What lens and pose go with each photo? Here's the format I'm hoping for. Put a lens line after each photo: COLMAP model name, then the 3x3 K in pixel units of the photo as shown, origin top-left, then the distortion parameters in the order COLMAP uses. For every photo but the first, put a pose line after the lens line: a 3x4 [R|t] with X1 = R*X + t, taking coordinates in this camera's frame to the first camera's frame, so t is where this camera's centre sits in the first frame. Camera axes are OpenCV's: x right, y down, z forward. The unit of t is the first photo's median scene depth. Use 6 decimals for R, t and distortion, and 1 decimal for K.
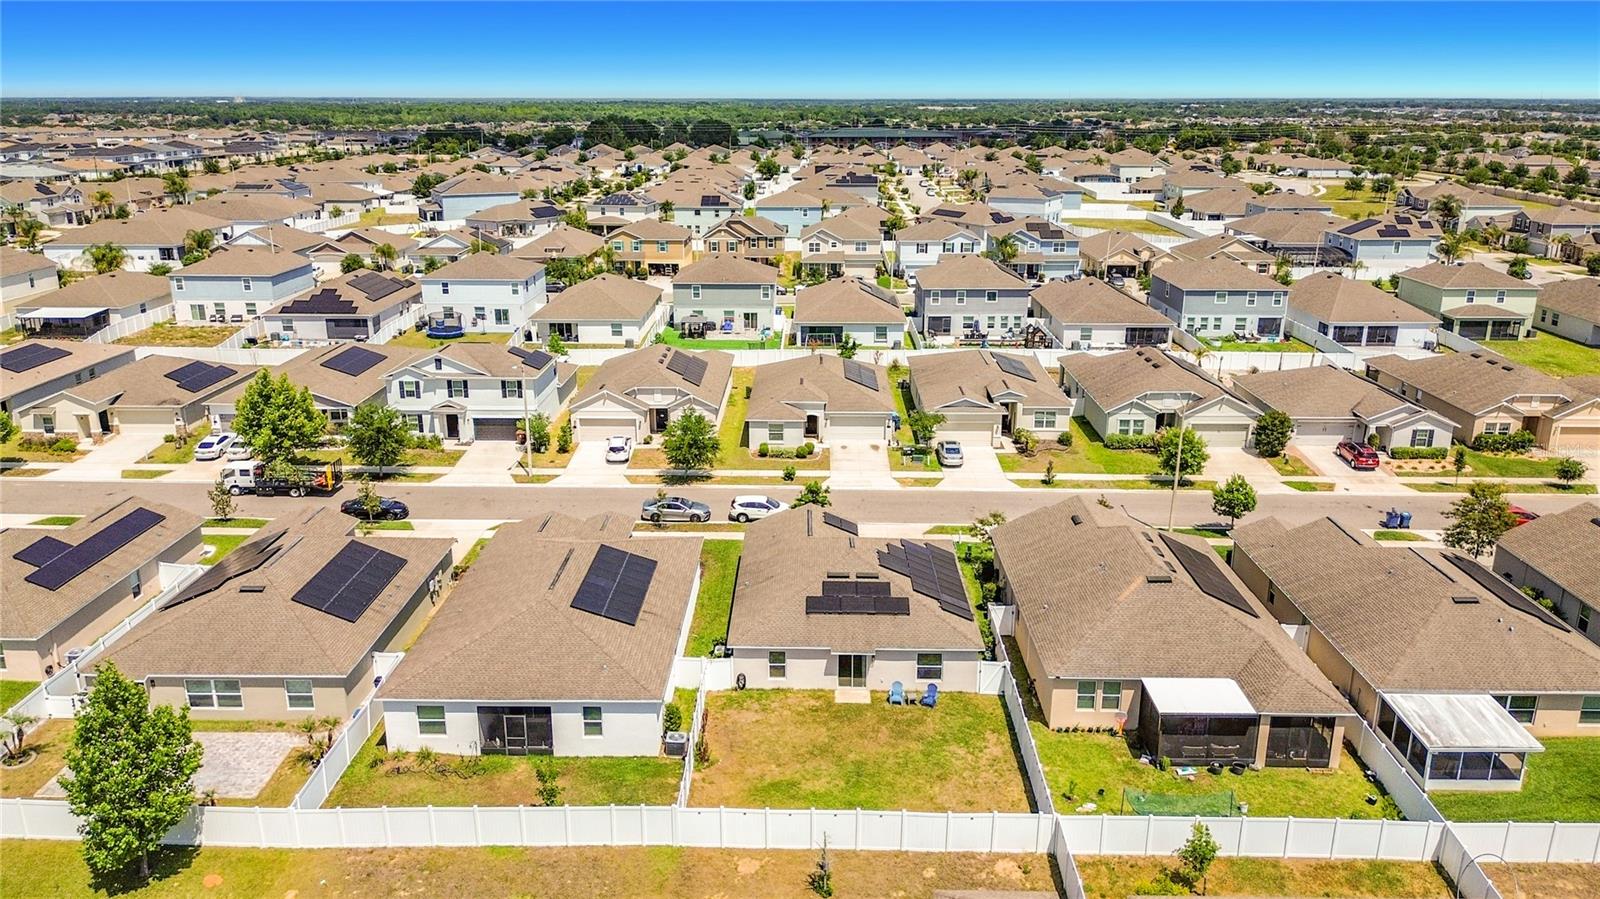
lens RADIAL K [[1172.8, 0, 799.9], [0, 1172.8, 459.8], [0, 0, 1]] dist [0.054273, -0.084885]
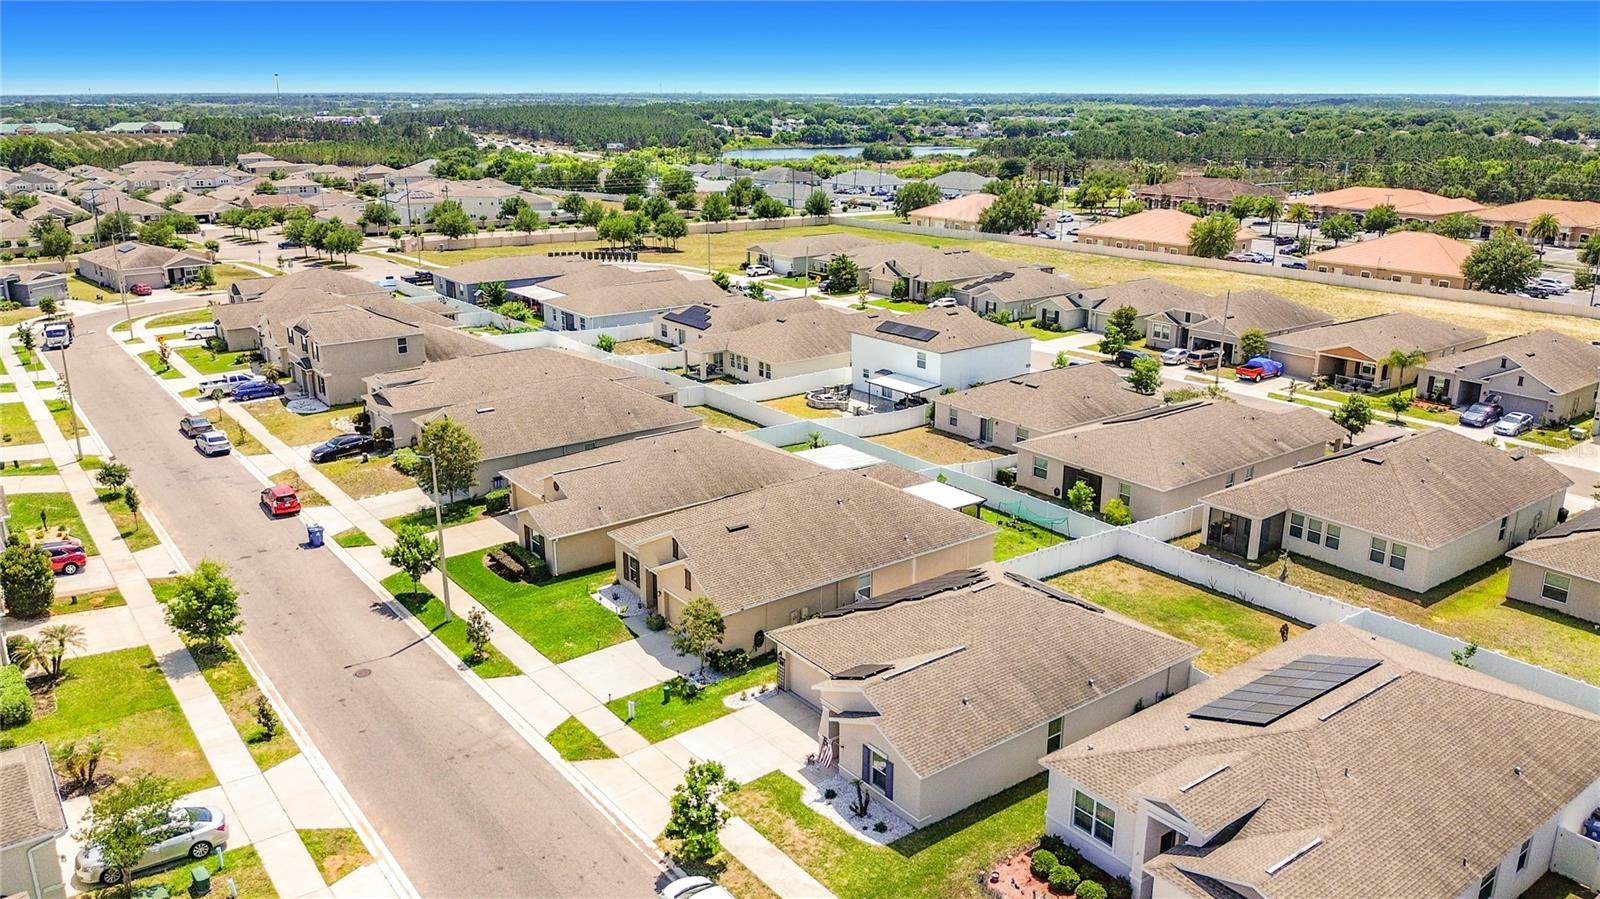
lens RADIAL K [[1172.8, 0, 786.9], [0, 1172.8, 423.1], [0, 0, 1]] dist [0.054273, -0.084885]
pose [[-0.607010, -0.216562, 0.764617, -0.318959], [0.237562, 0.868708, 0.434638, -0.280580], [-0.758355, 0.445474, -0.475868, 0.971761]]
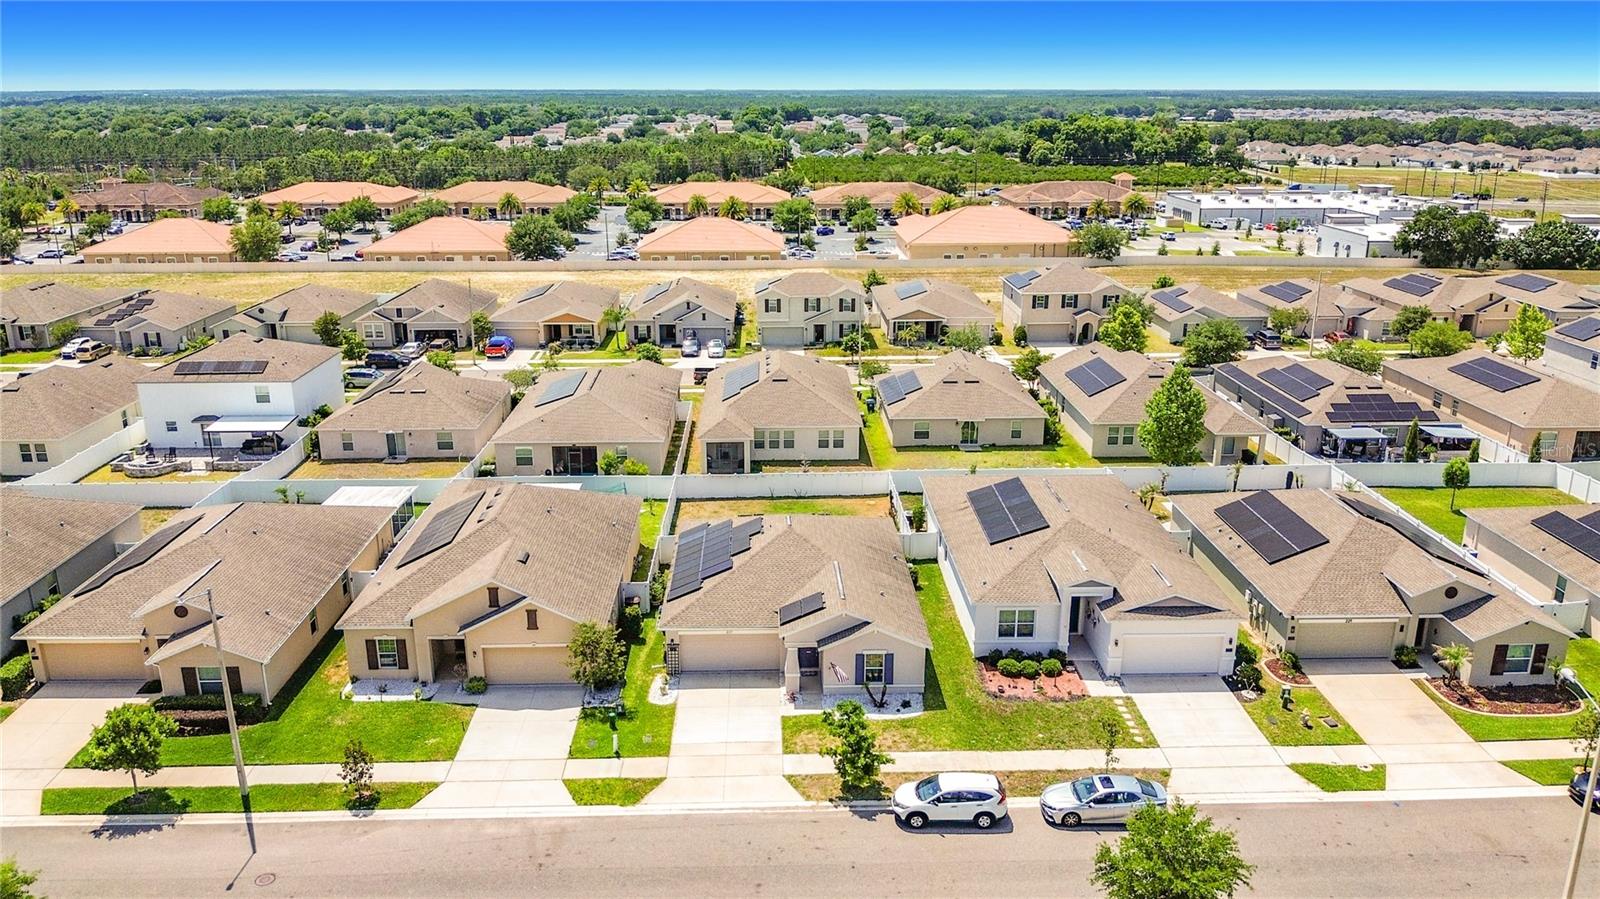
lens RADIAL K [[1172.8, 0, 787.8], [0, 1172.8, 475.1], [0, 0, 1]] dist [0.054273, -0.084885]
pose [[-0.999453, 0.010182, -0.031458, 0.050847], [-0.010103, 0.811860, 0.583764, -0.353535], [0.031483, 0.583763, -0.811314, 1.188168]]
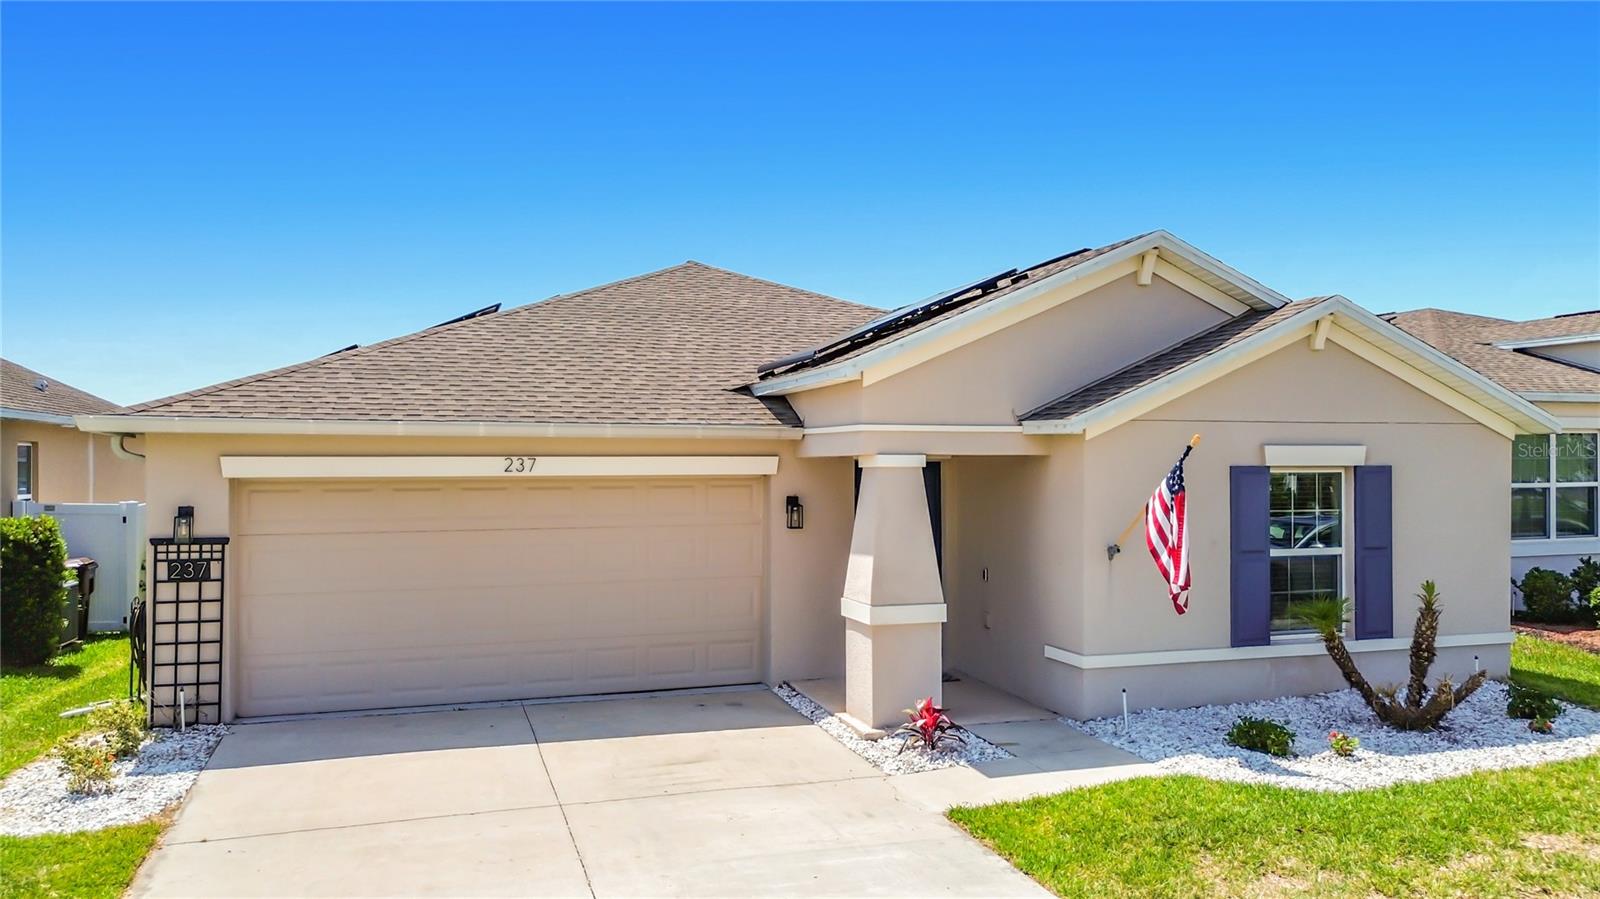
lens RADIAL K [[1172.8, 0, 805.3], [0, 1172.8, 463.5], [0, 0, 1]] dist [0.054273, -0.084885]
pose [[-0.946912, 0.000345, -0.321494, 0.072991], [-0.096670, 0.953416, 0.285750, 0.021436], [0.306616, 0.301659, -0.902767, 0.864033]]
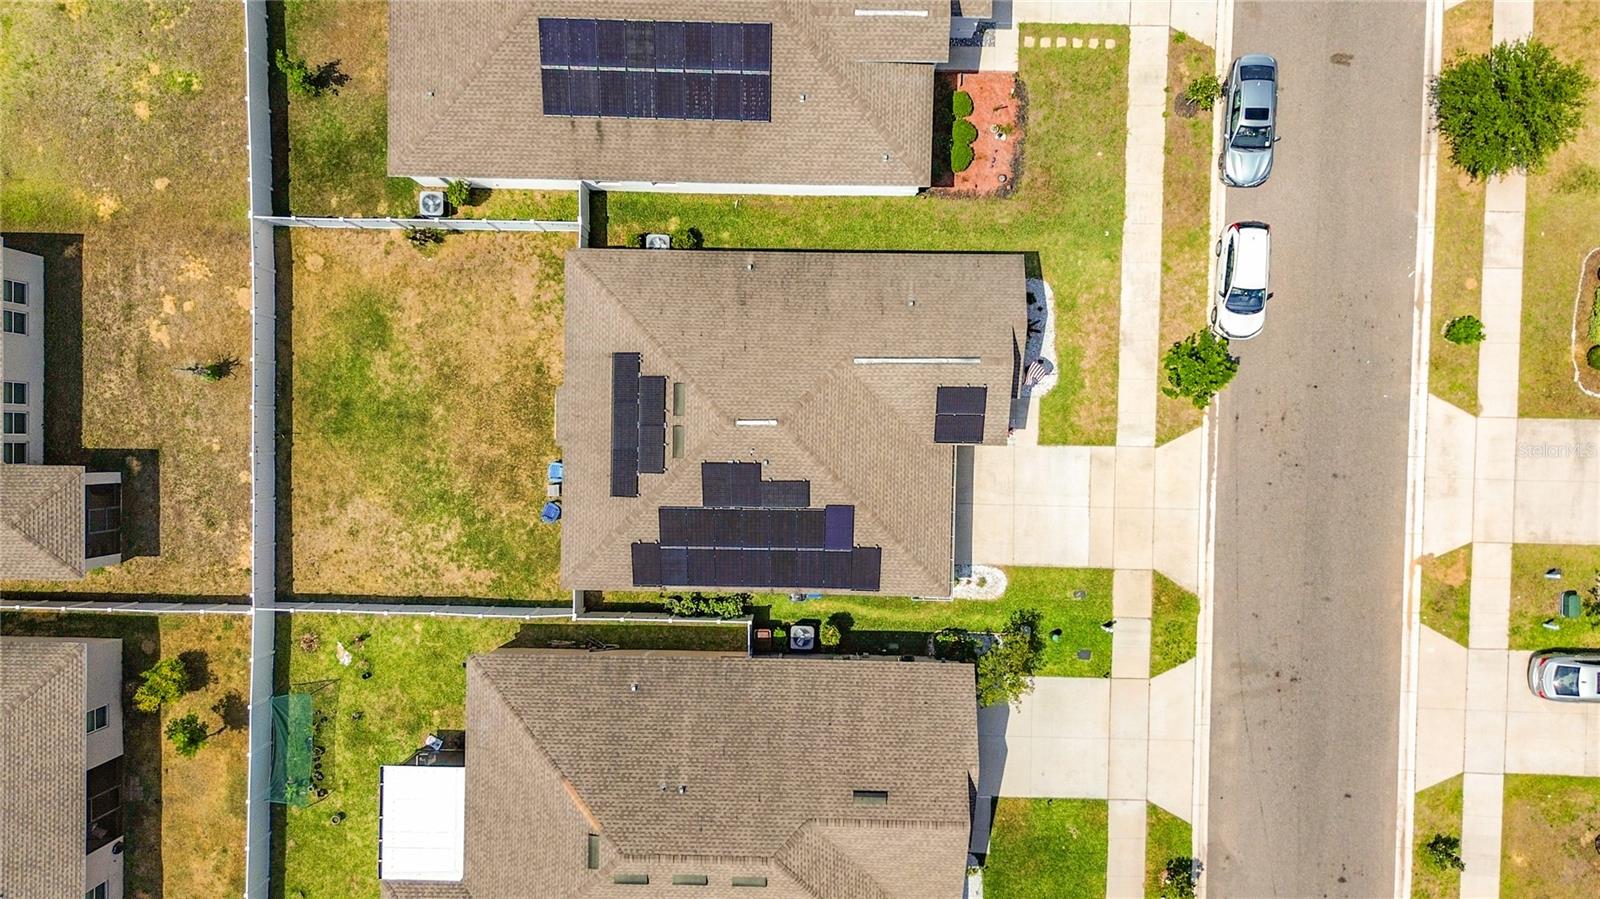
lens RADIAL K [[1172.8, 0, 794.0], [0, 1172.8, 474.4], [0, 0, 1]] dist [0.054273, -0.084885]
pose [[-0.006543, 0.999670, 0.024838, 0.038425], [-0.277660, -0.025678, 0.960336, -0.372140], [0.960657, -0.000613, 0.277736, 0.568157]]
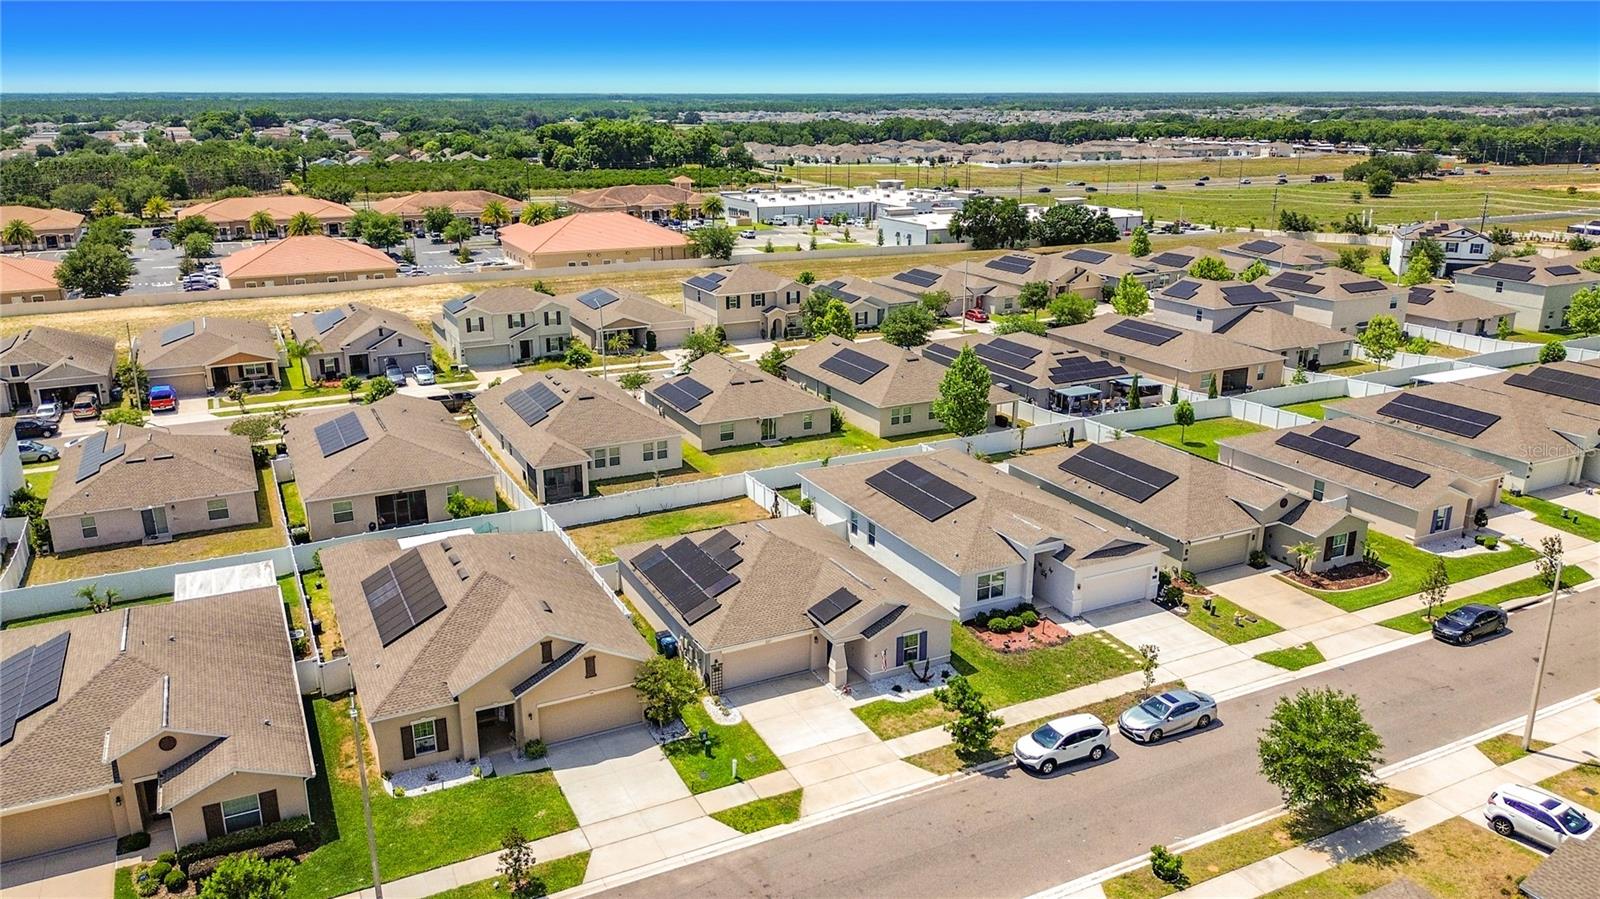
lens RADIAL K [[1172.8, 0, 795.5], [0, 1172.8, 458.1], [0, 0, 1]] dist [0.054273, -0.084885]
pose [[-0.891036, 0.135925, -0.433103, 0.298348], [-0.135905, 0.830466, 0.540236, -0.349787], [0.433110, 0.540231, -0.721503, 1.143640]]
